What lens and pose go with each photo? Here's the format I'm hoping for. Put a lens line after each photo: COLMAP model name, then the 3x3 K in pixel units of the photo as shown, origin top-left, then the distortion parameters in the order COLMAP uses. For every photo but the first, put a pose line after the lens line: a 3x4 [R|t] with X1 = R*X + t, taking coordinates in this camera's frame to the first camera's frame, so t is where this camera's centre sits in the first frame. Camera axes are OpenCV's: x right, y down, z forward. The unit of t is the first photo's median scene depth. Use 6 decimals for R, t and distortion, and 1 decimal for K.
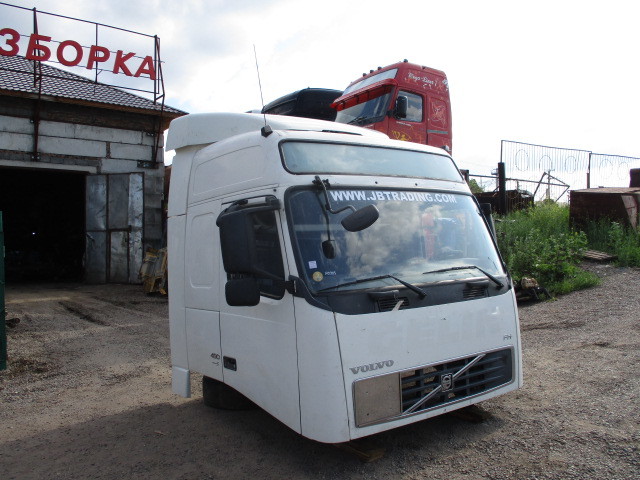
lens RADIAL K [[531.3, 0, 320.0], [0, 531.3, 240.0], [0, 0, 1]] dist [-0.028923, 0.000071]
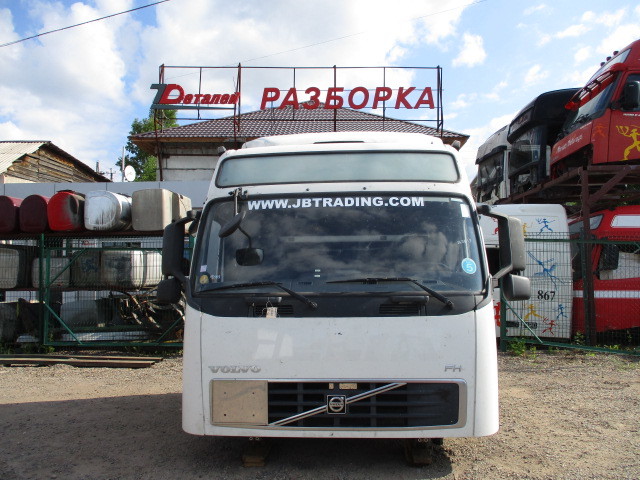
lens RADIAL K [[529.0, 0, 322.4], [0, 529.0, 239.4], [0, 0, 1]] dist [-0.028416, -0.002019]
pose [[0.781202, -0.017414, -0.624035, 0.183658], [-0.013074, 0.998935, -0.044243, 0.006695], [0.624141, 0.042722, 0.780143, 0.063698]]
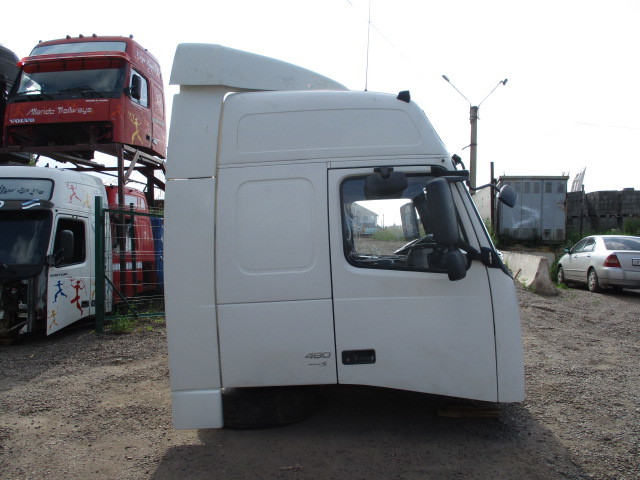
lens RADIAL K [[531.3, 0, 320.0], [0, 531.3, 240.0], [0, 0, 1]] dist [-0.028923, 0.000071]
pose [[0.641894, 0.015871, 0.766629, -0.215688], [-0.002940, 0.999829, -0.018237, 0.015205], [-0.766788, 0.009452, 0.641831, 0.125115]]
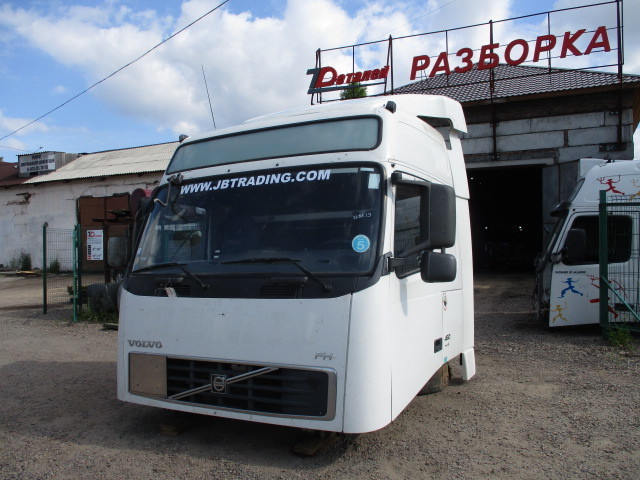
lens RADIAL K [[531.3, 0, 320.0], [0, 531.3, 240.0], [0, 0, 1]] dist [-0.028923, 0.000071]
pose [[0.471487, -0.002966, -0.881868, 0.262747], [0.013877, 0.999895, 0.004056, 0.004782], [0.881764, -0.014150, 0.471479, 0.169889]]
